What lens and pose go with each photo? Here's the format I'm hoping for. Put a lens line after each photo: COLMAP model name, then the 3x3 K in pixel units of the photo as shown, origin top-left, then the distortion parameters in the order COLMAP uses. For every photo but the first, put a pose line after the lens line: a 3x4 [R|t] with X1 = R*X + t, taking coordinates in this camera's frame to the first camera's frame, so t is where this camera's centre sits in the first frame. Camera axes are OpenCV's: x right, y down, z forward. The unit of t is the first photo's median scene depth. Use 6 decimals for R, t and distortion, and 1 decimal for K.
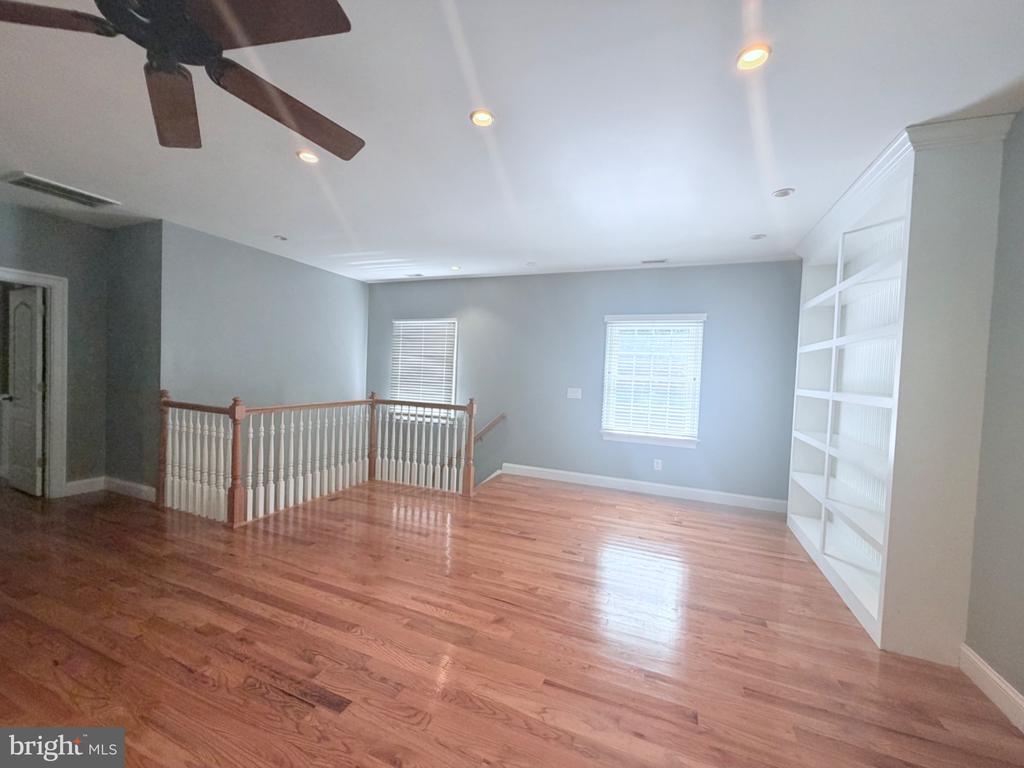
lens RADIAL K [[408.8, 0, 512.0], [0, 408.8, 384.4], [0, 0, 1]] dist [0.000230, 0.000216]
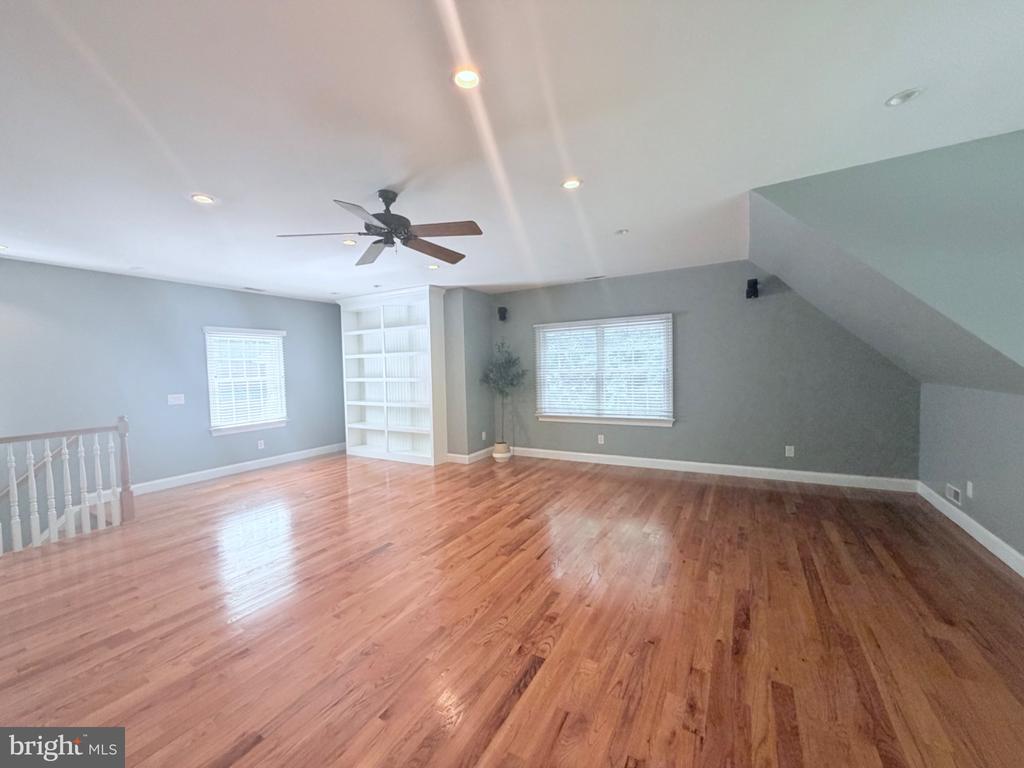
lens RADIAL K [[408.8, 0, 514.0], [0, 408.8, 386.1], [0, 0, 1]] dist [0.000230, 0.000216]
pose [[0.132122, -0.095552, 0.986617, -0.928466], [0.059456, 0.994315, 0.088336, -0.064578], [-0.989449, 0.046989, 0.137052, 0.020423]]
